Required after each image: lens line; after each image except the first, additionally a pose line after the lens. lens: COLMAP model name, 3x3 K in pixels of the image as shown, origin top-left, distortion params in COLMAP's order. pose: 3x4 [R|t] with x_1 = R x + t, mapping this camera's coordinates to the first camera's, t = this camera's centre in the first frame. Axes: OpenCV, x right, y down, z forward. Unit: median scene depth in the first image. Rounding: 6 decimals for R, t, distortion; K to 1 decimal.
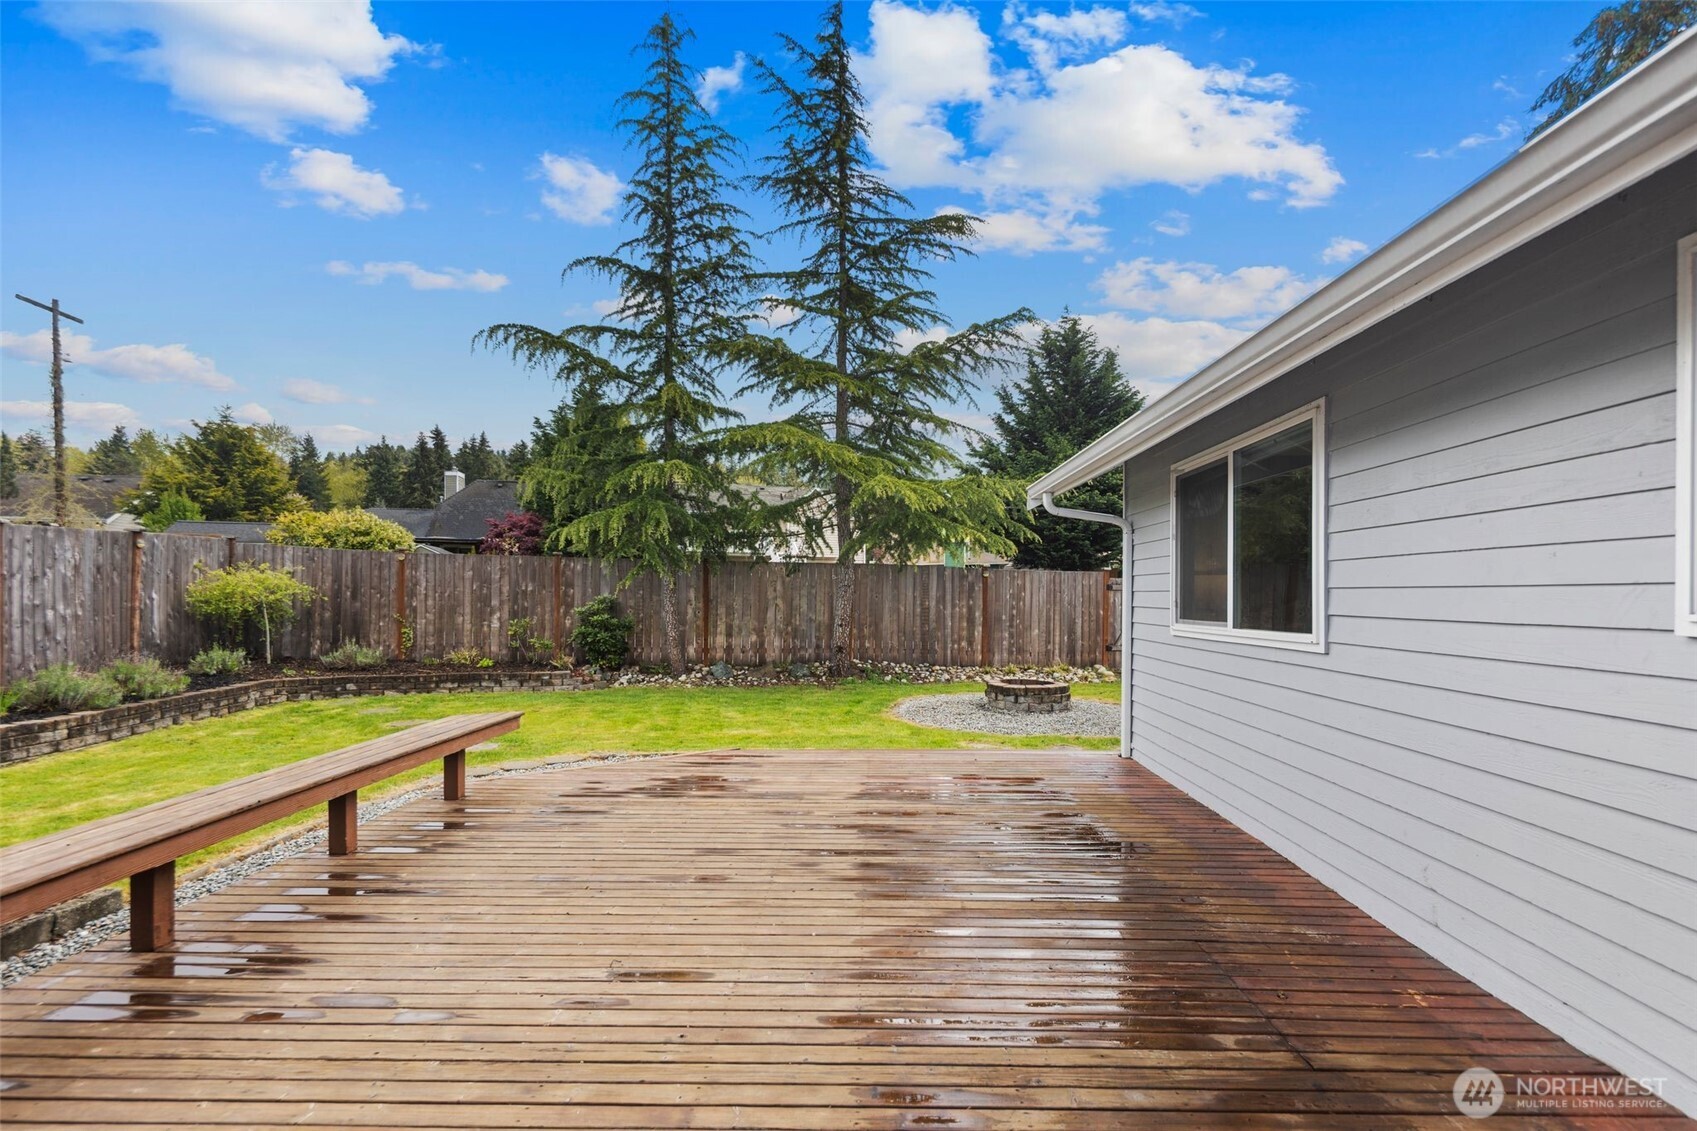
lens RADIAL K [[827.1, 0, 851.3], [0, 827.1, 598.3], [0, 0, 1]] dist [0.006574, -0.004737]
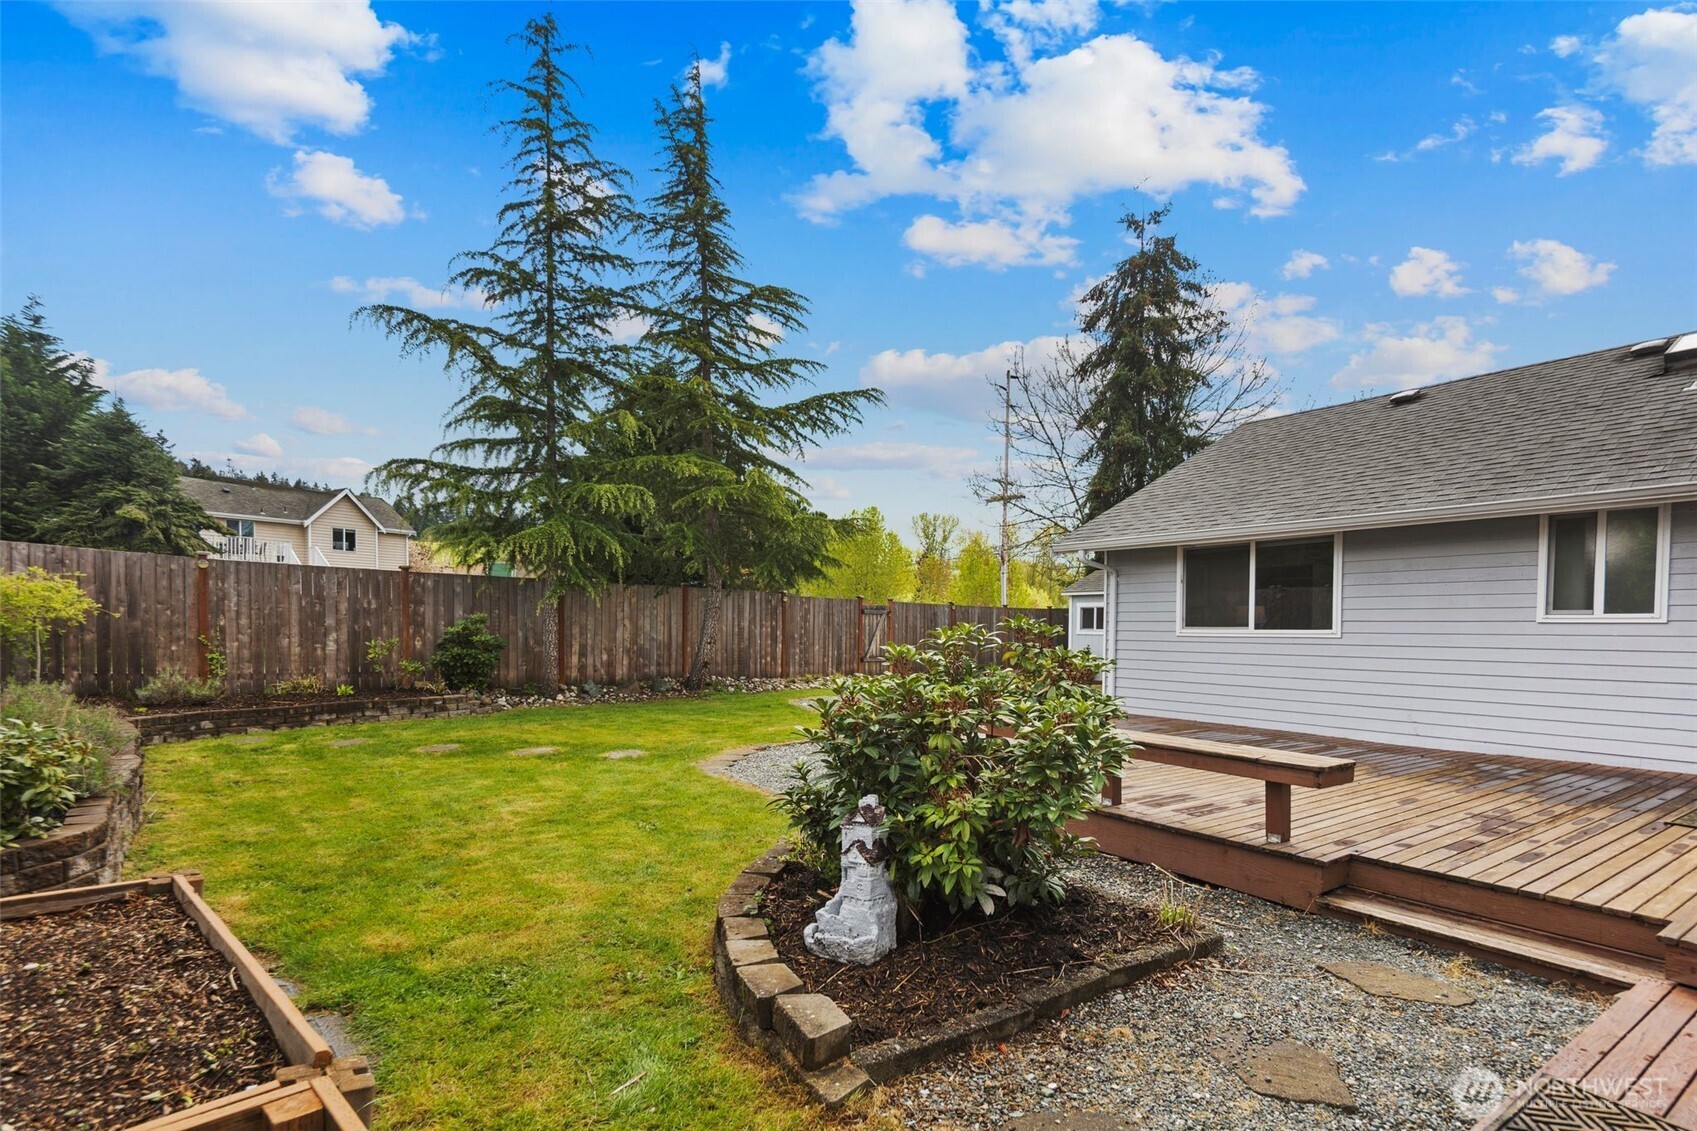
lens RADIAL K [[837.0, 0, 852.2], [0, 837.0, 661.9], [0, 0, 1]] dist [-0.001832, -0.000293]
pose [[0.807182, -0.025427, 0.589755, -0.516758], [-0.000740, 0.999027, 0.044085, 0.008281], [-0.590303, -0.036021, 0.806378, -0.022771]]
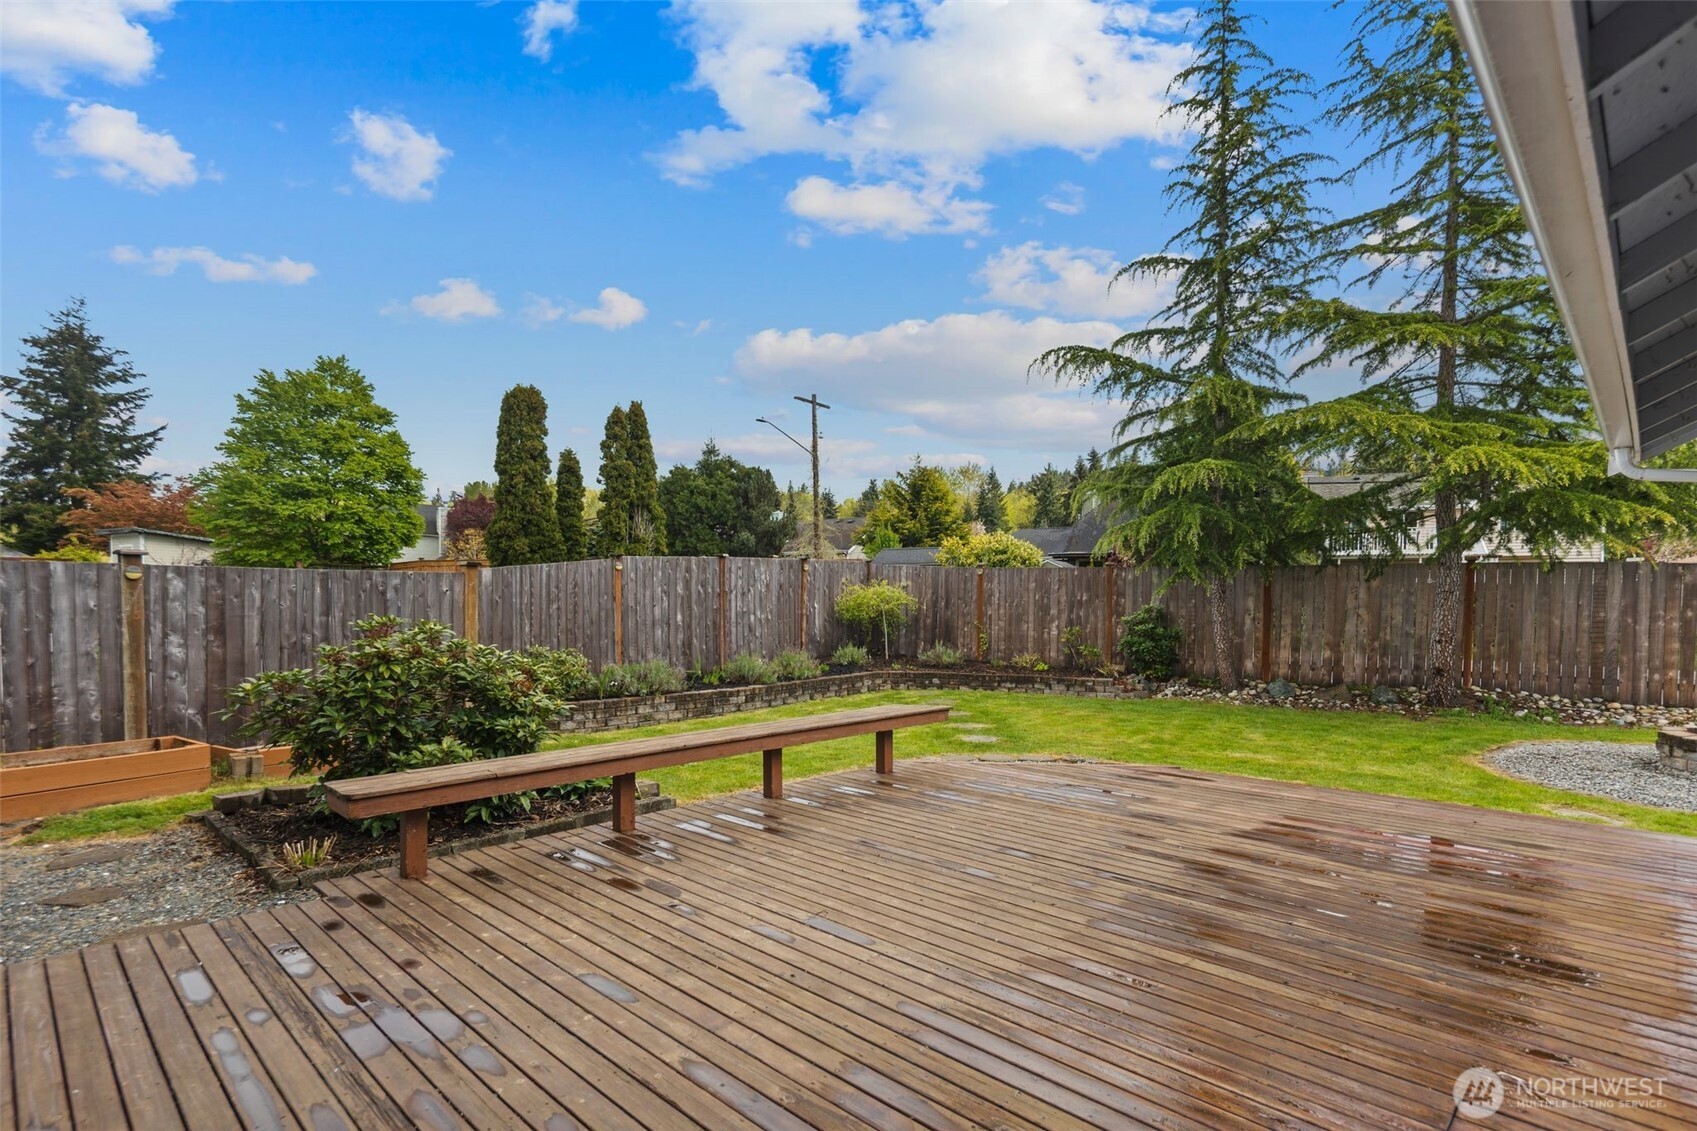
lens RADIAL K [[827.1, 0, 861.1], [0, 827.1, 635.1], [0, 0, 1]] dist [0.006574, -0.004737]
pose [[0.737420, 0.022573, -0.675057, 0.114082], [-0.001354, 0.999489, 0.031943, 0.001628], [0.675433, -0.022641, 0.737074, 0.037589]]
